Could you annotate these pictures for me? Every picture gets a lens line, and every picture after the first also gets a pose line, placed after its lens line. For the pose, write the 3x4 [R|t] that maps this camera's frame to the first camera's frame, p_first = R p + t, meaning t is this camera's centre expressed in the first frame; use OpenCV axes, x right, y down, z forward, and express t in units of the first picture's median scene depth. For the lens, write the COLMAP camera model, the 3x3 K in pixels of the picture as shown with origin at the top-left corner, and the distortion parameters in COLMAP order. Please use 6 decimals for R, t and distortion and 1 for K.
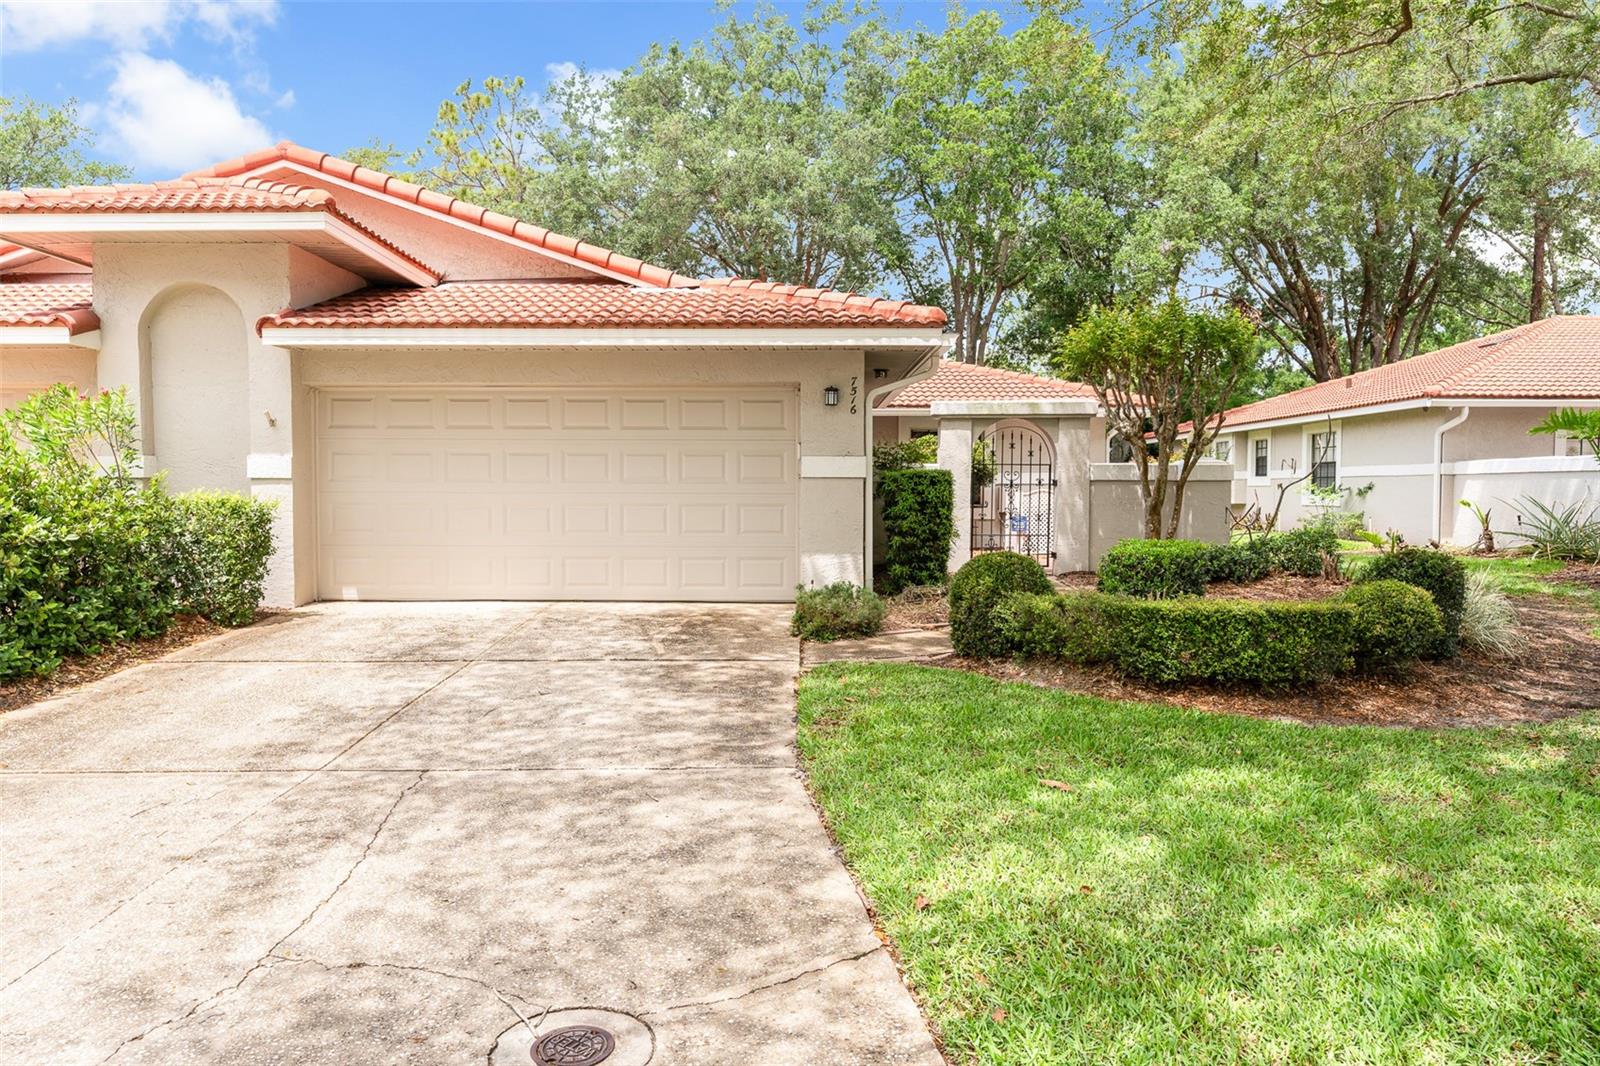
lens RADIAL K [[1065.7, 0, 801.7], [0, 1065.7, 528.8], [0, 0, 1]] dist [-0.000251, 0.002167]
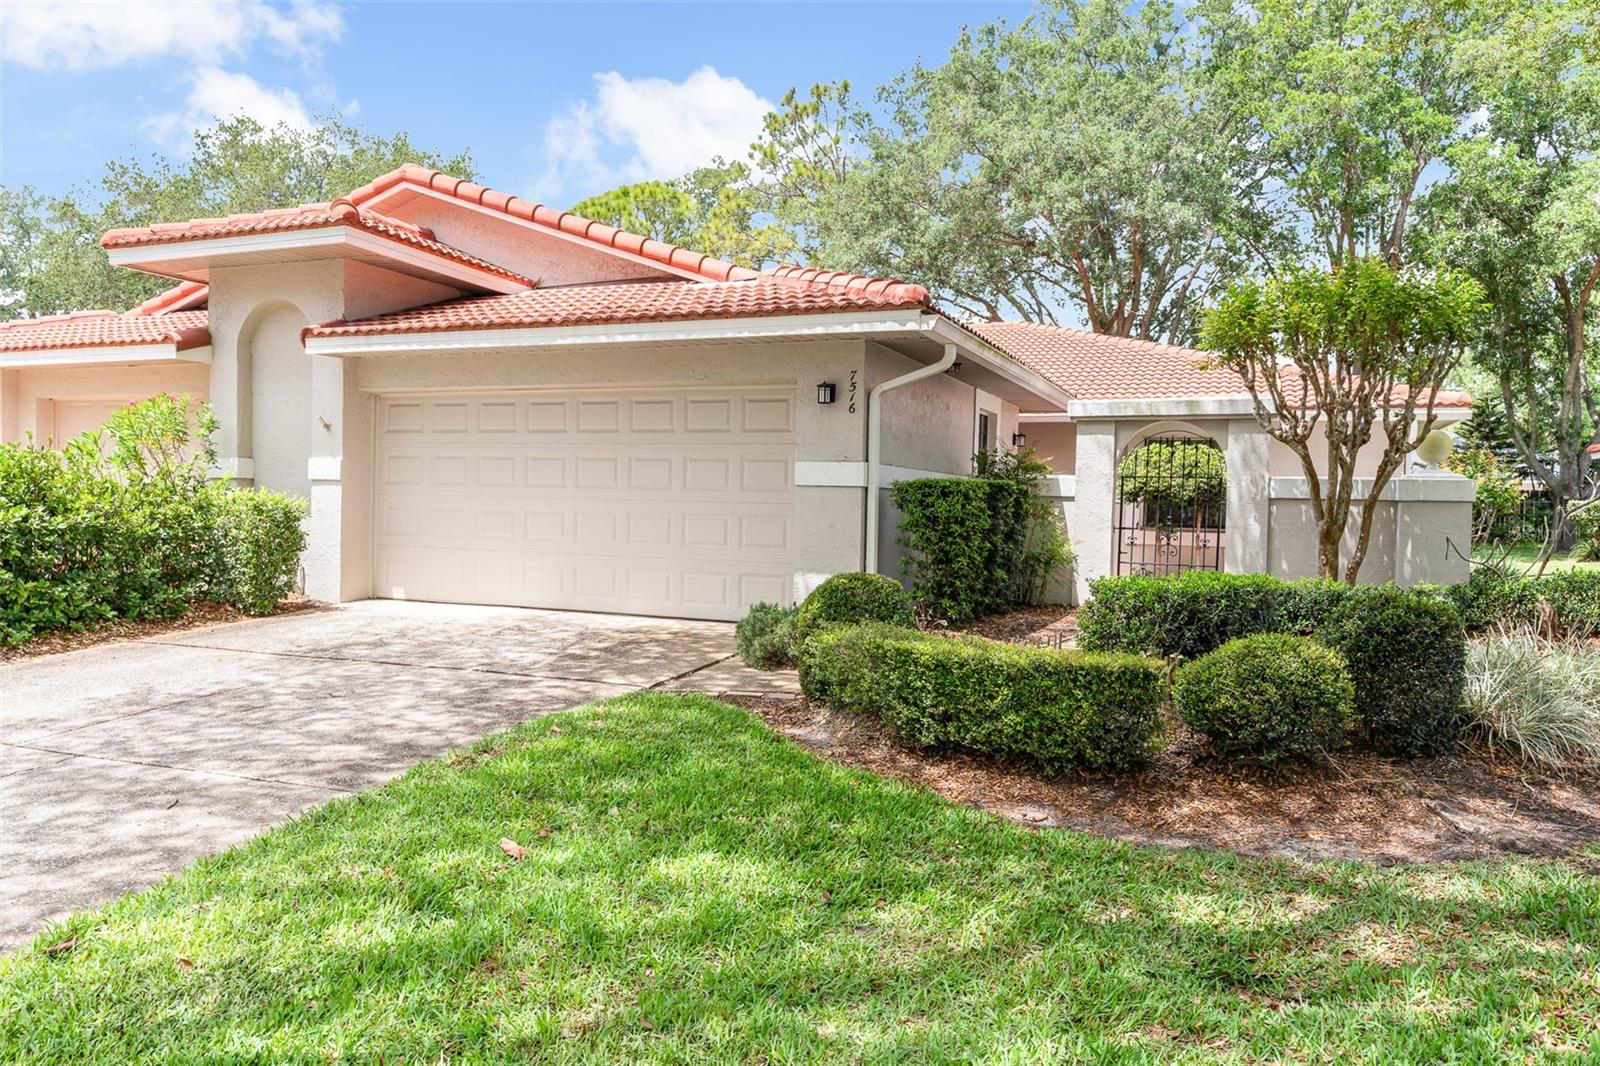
lens RADIAL K [[1137.7, 0, 799.8], [0, 1137.7, 527.1], [0, 0, 1]] dist [0.002831, 0.000789]
pose [[0.925405, 0.026256, -0.378069, 0.385871], [-0.034664, 0.999280, -0.015449, 0.000815], [0.377391, 0.027402, 0.925649, 0.137375]]
